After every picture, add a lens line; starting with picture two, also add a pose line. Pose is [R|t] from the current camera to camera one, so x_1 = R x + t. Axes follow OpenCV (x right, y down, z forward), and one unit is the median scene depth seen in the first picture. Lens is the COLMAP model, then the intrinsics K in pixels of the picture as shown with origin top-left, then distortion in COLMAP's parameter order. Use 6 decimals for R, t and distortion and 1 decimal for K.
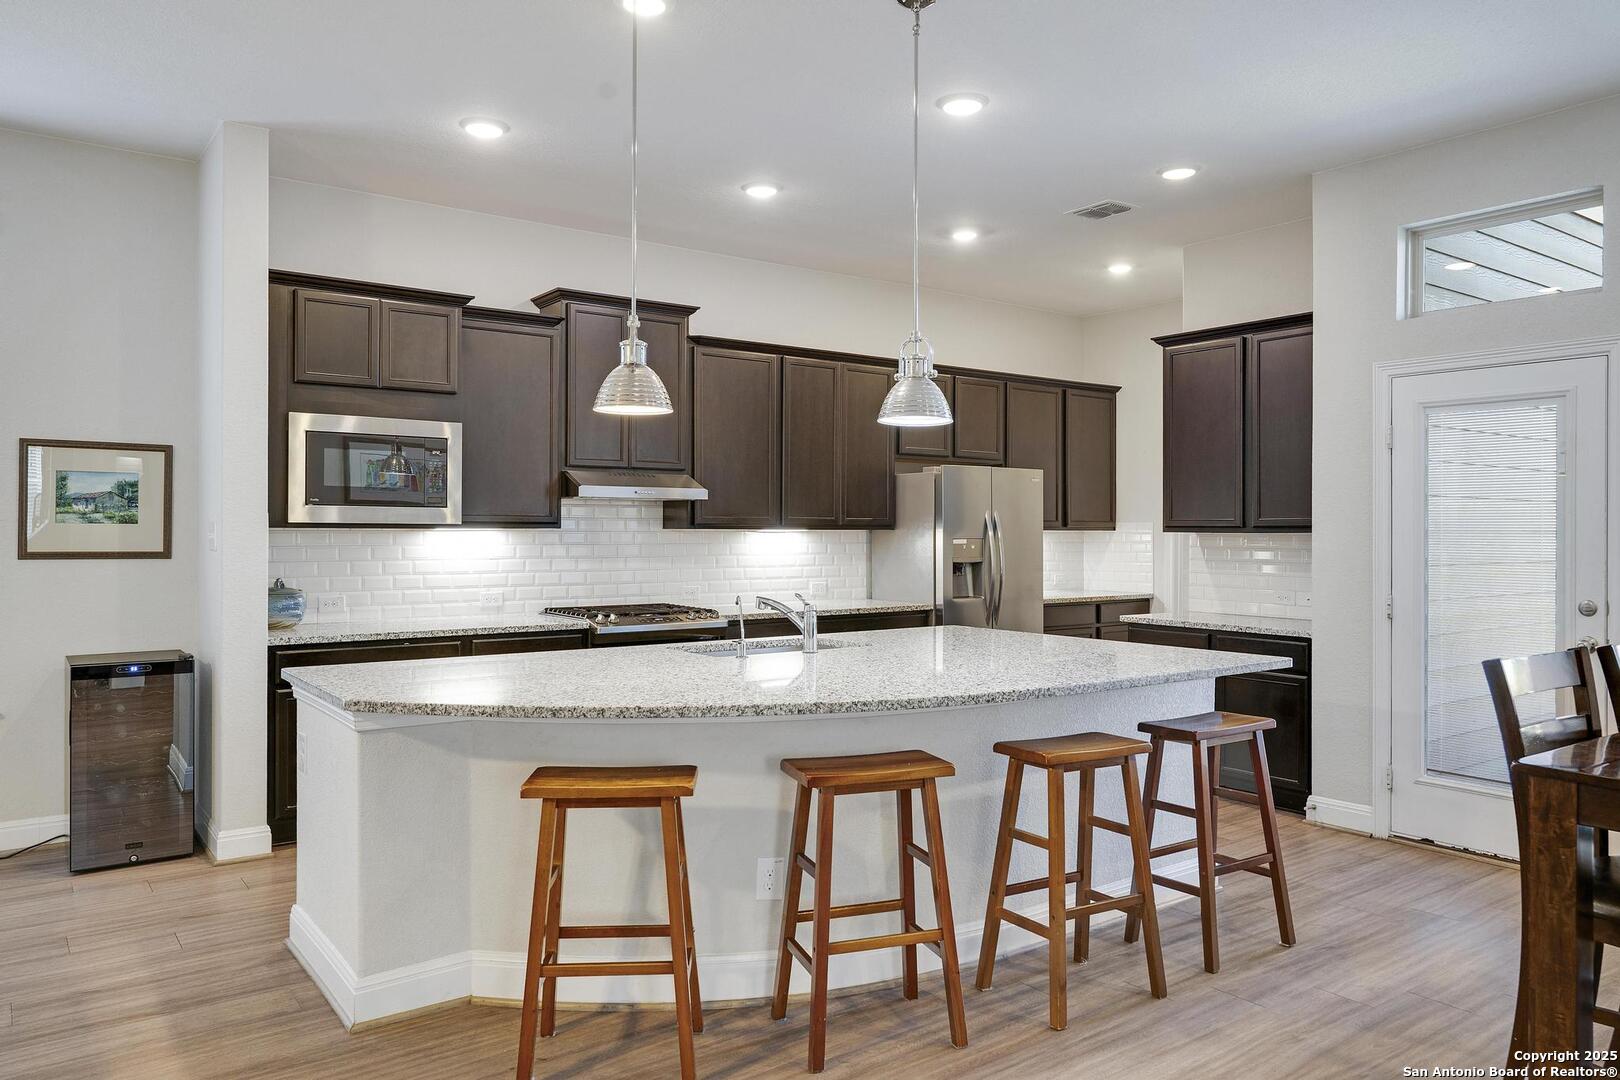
lens RADIAL K [[1117.9, 0, 794.4], [0, 1117.9, 530.3], [0, 0, 1]] dist [0.005529, -0.002889]
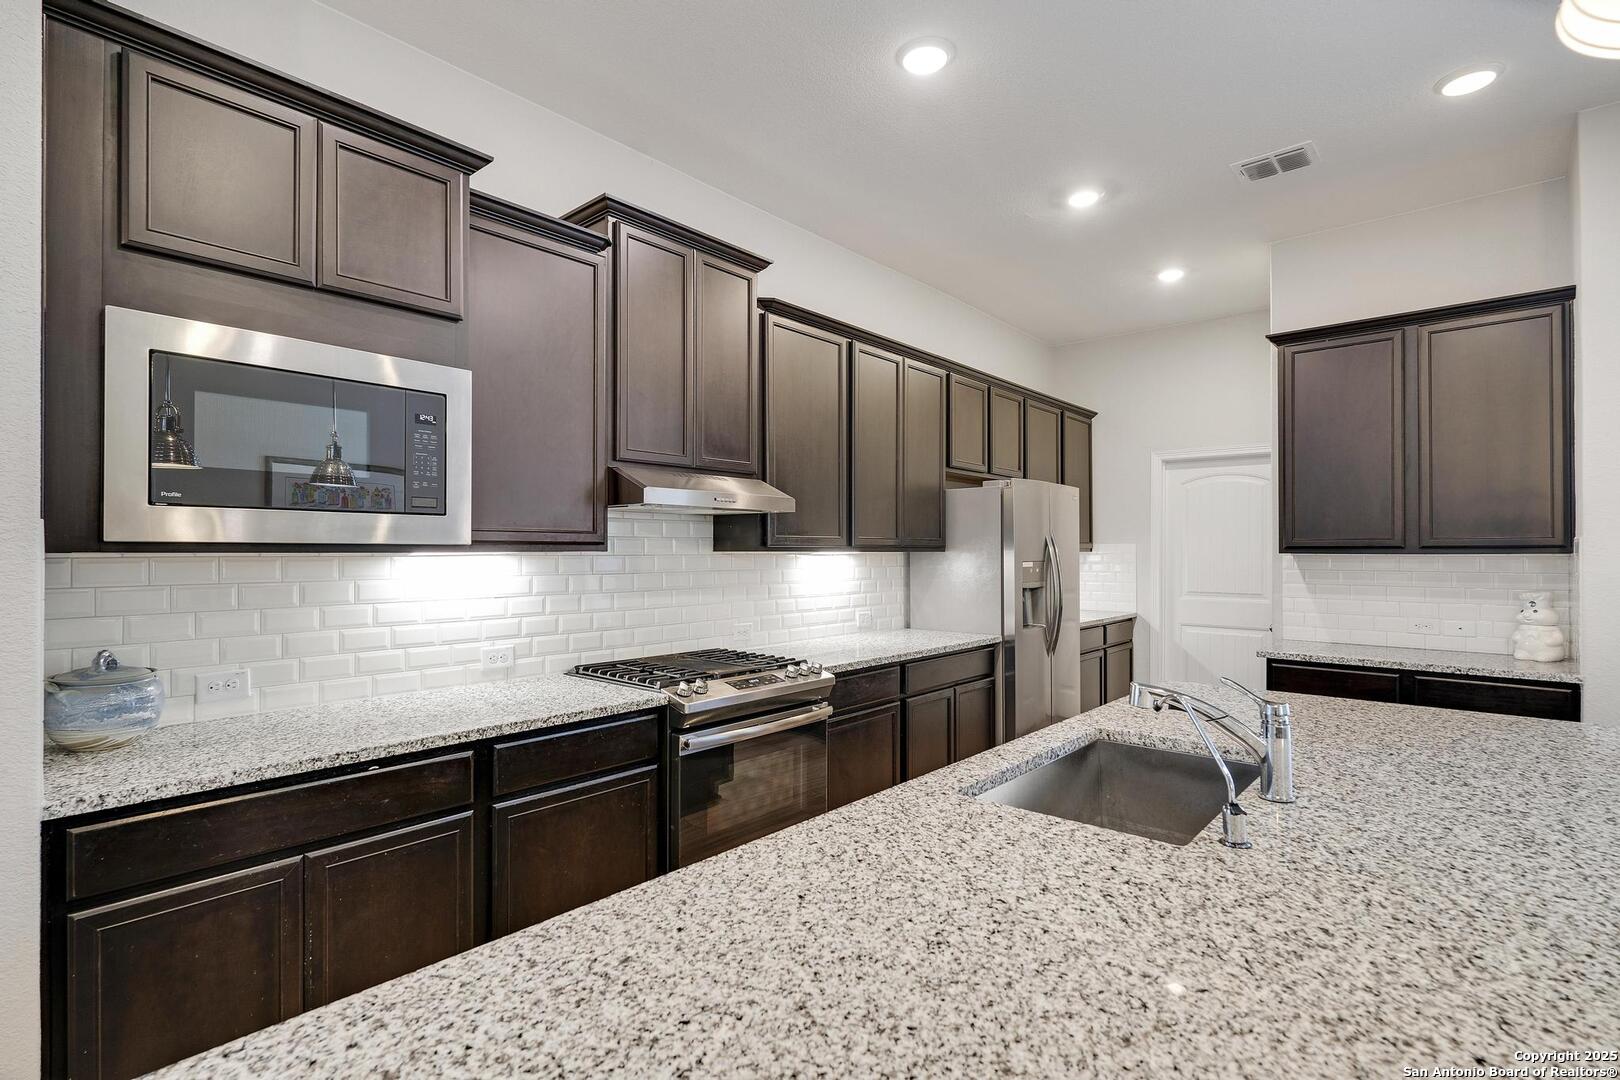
lens RADIAL K [[783.2, 0, 796.8], [0, 783.2, 551.2], [0, 0, 1]] dist [-0.000715, -0.000189]
pose [[0.978566, -0.003385, 0.205905, -0.223910], [0.003351, 0.999994, 0.000515, -0.002018], [-0.205906, 0.000186, 0.978572, 0.587362]]
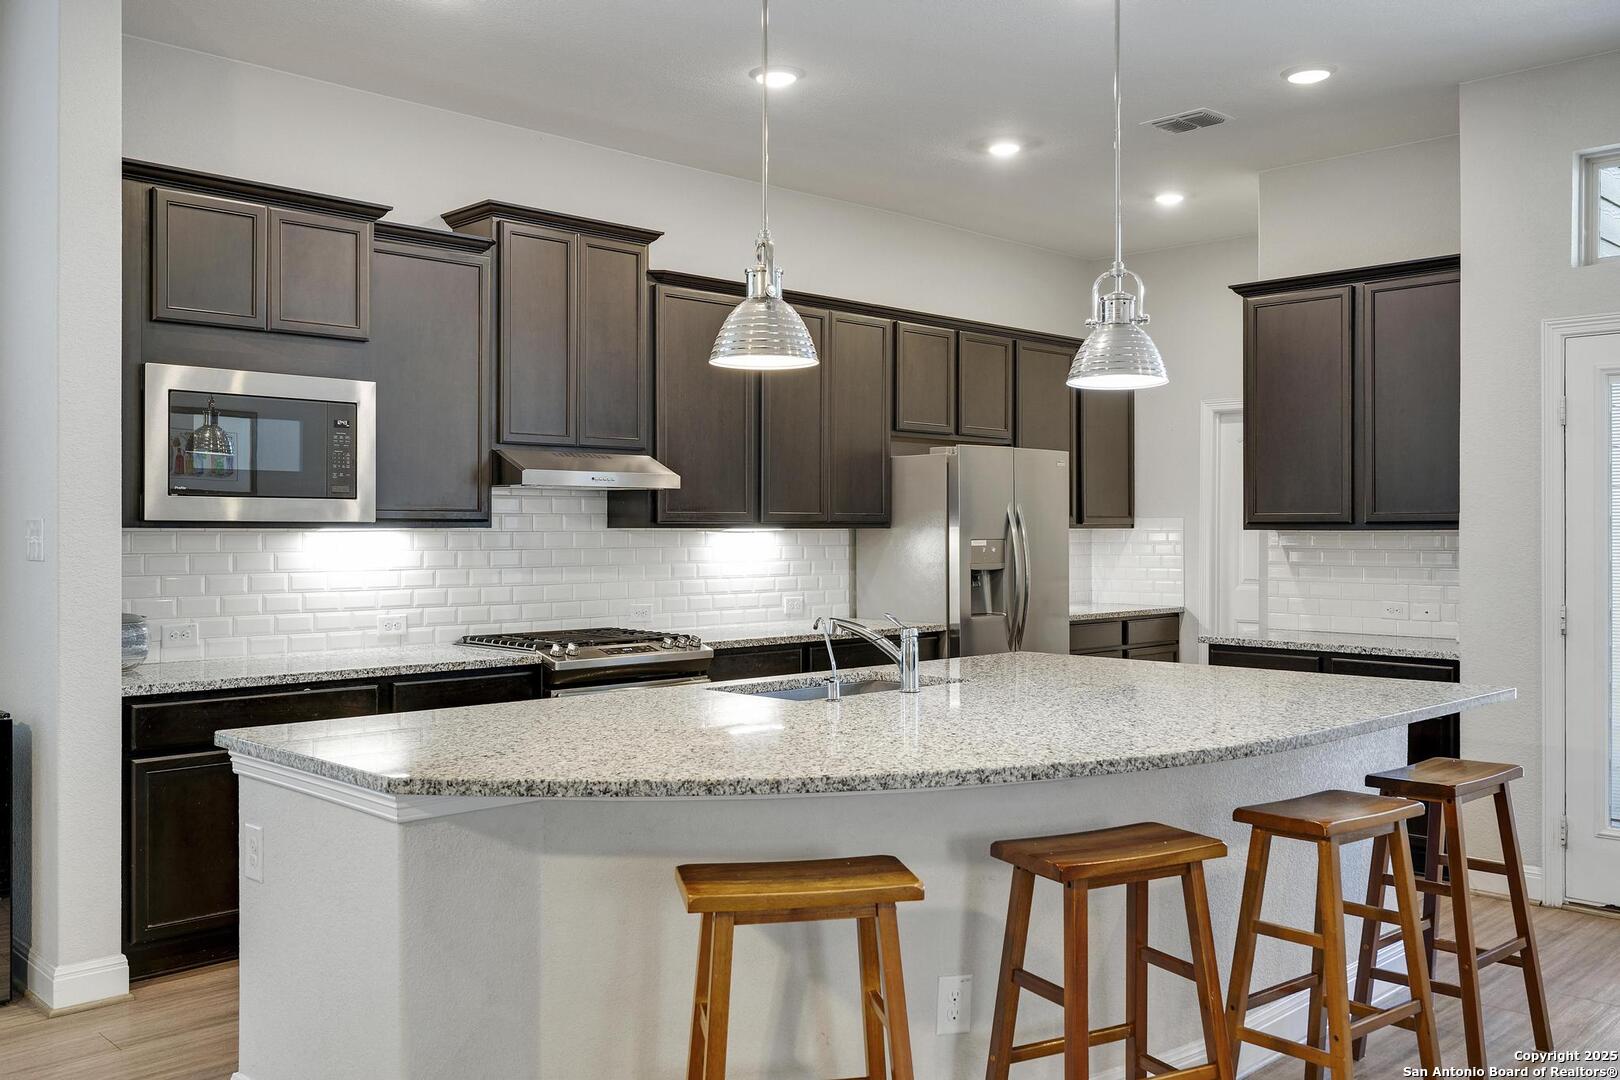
lens RADIAL K [[1403.2, 0, 788.4], [0, 1403.2, 528.7], [0, 0, 1]] dist [0.009084, 0.002662]
pose [[0.990467, -0.003657, 0.137705, -0.164387], [0.003745, 0.999993, -0.000382, 0.000100], [-0.137703, 0.000894, 0.990473, 0.067033]]
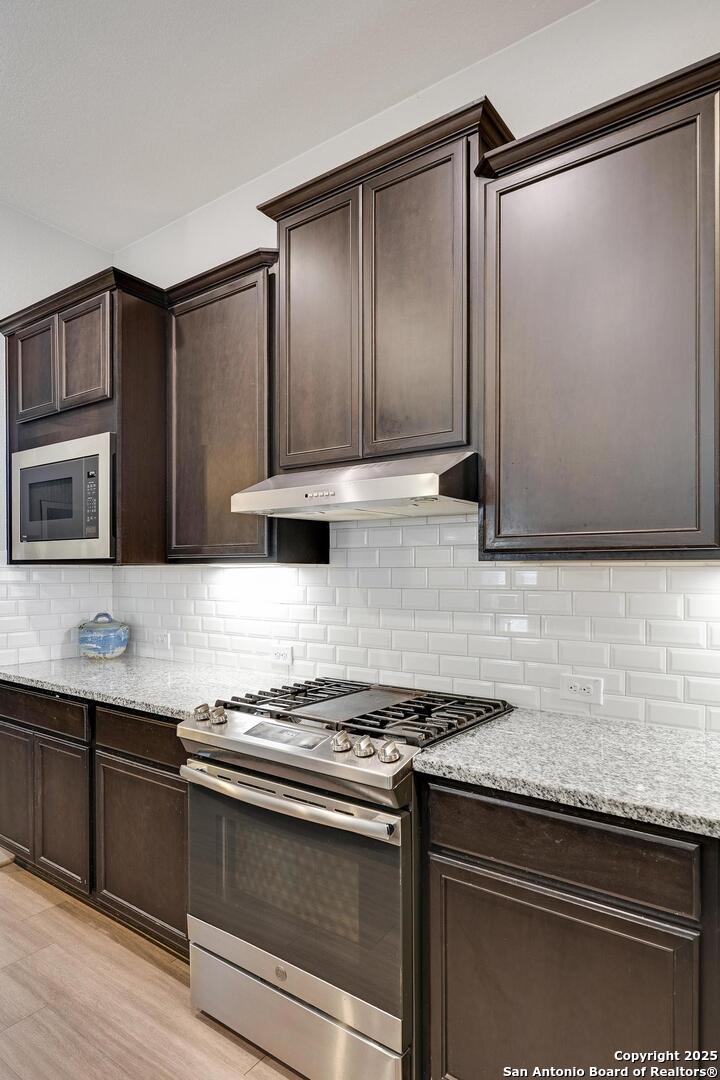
lens RADIAL K [[603.9, 0, 360.4], [0, 603.9, 575.3], [0, 0, 1]] dist [-0.000783, -0.000099]
pose [[0.311271, 0.000157, -0.950321, 0.176783], [-0.002939, 0.999995, -0.000798, 0.006844], [0.950317, 0.003041, 0.311270, 1.076122]]
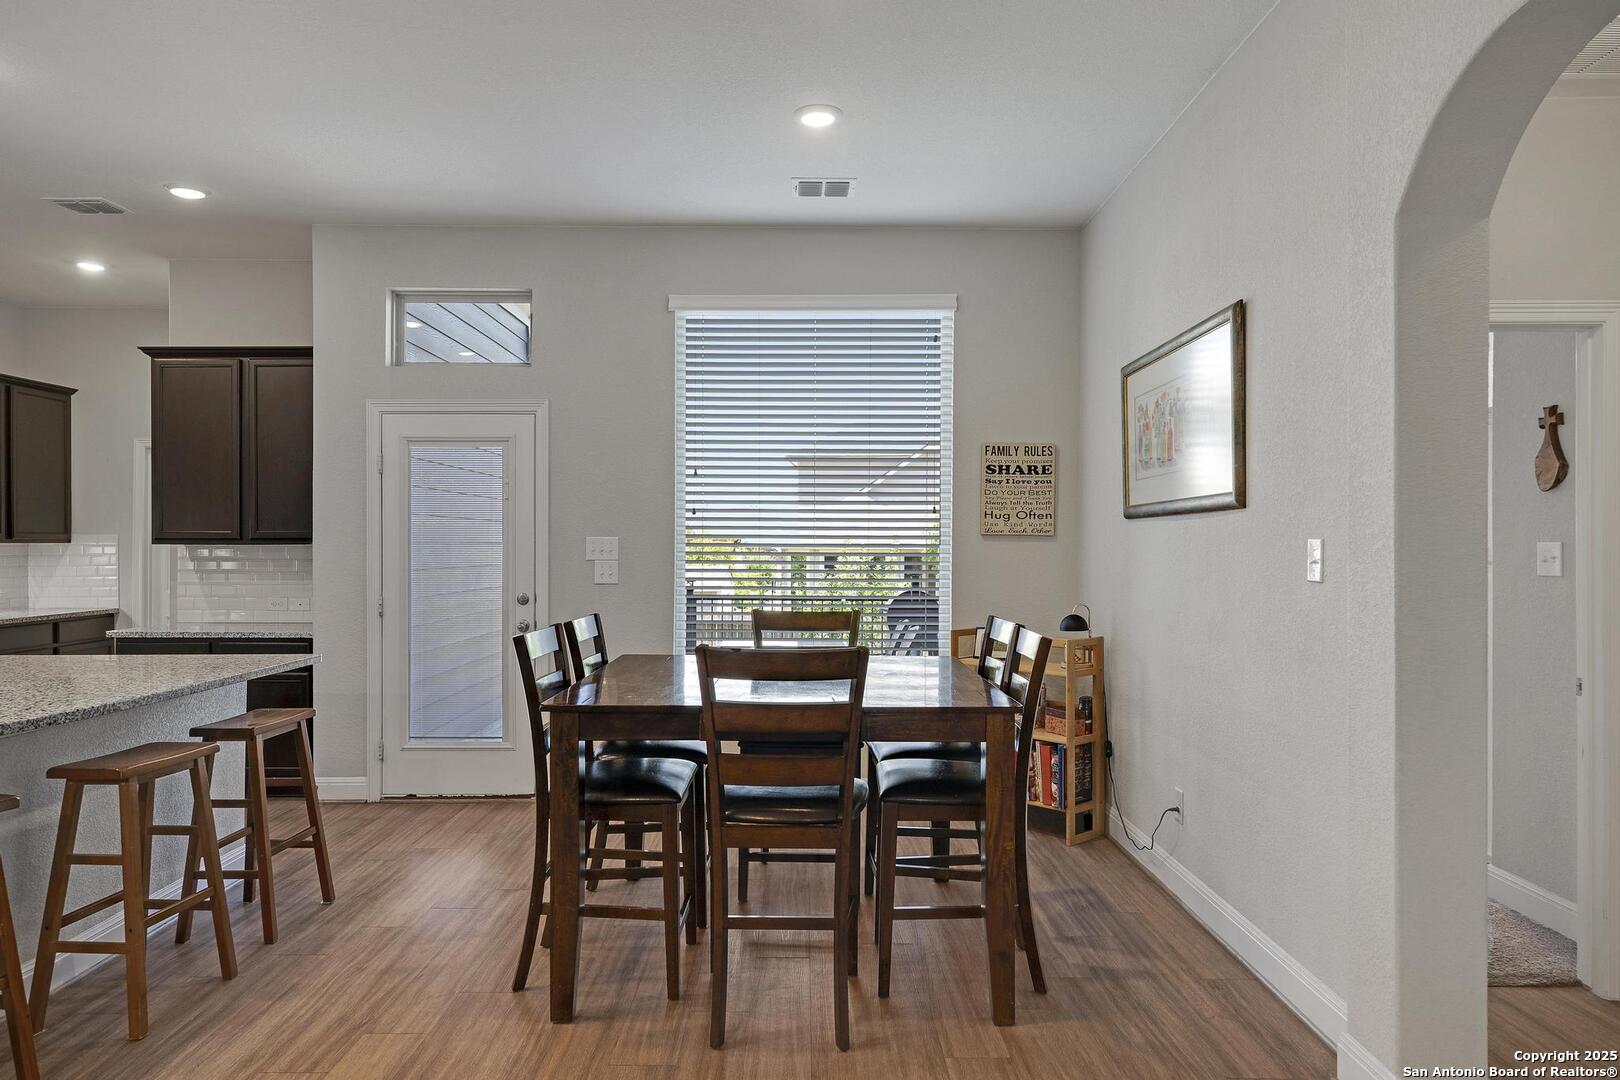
lens RADIAL K [[1054.4, 0, 810.2], [0, 1054.4, 543.0], [0, 0, 1]] dist [-0.001664, 0.000607]
pose [[0.587229, -0.003513, 0.809413, -0.106765], [0.002415, 0.999994, 0.002588, -0.000546], [-0.809417, 0.000435, 0.587234, -0.027472]]
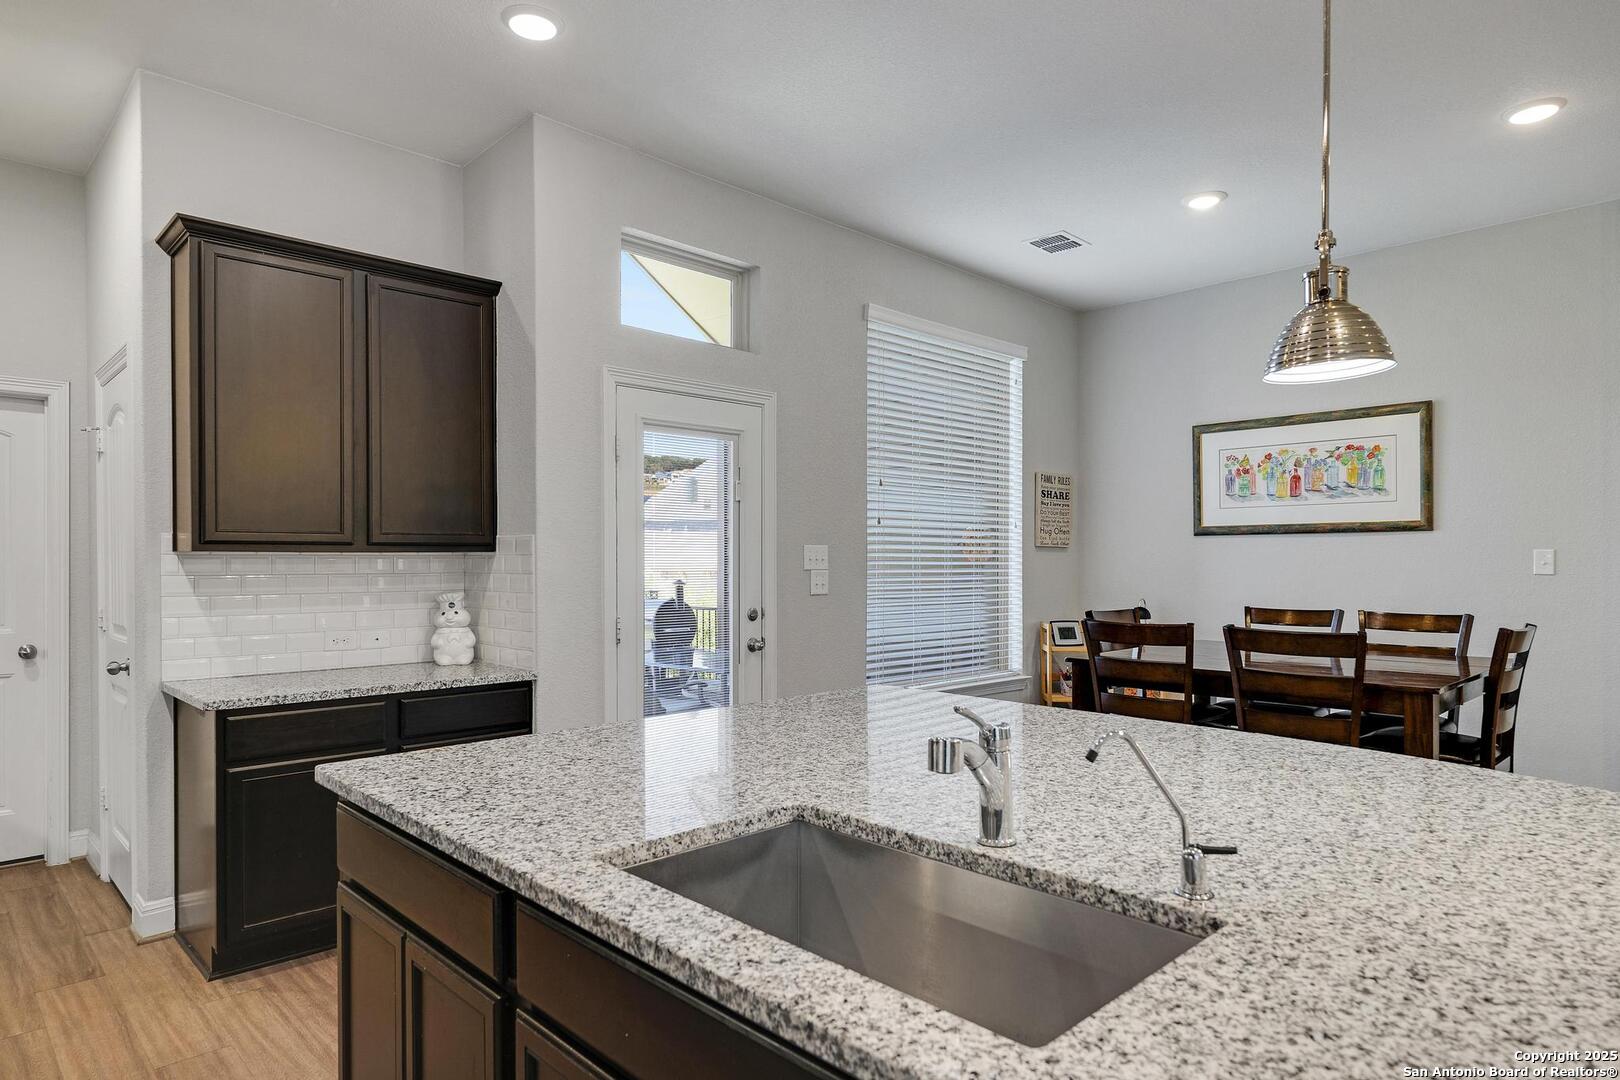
lens RADIAL K [[934.8, 0, 814.8], [0, 934.8, 563.4], [0, 0, 1]] dist [-0.001387, -0.000577]
pose [[-0.139938, -0.009543, 0.990114, -0.259473], [0.000133, 0.999953, 0.009656, 0.004250], [-0.990160, 0.001483, -0.139931, 0.930515]]
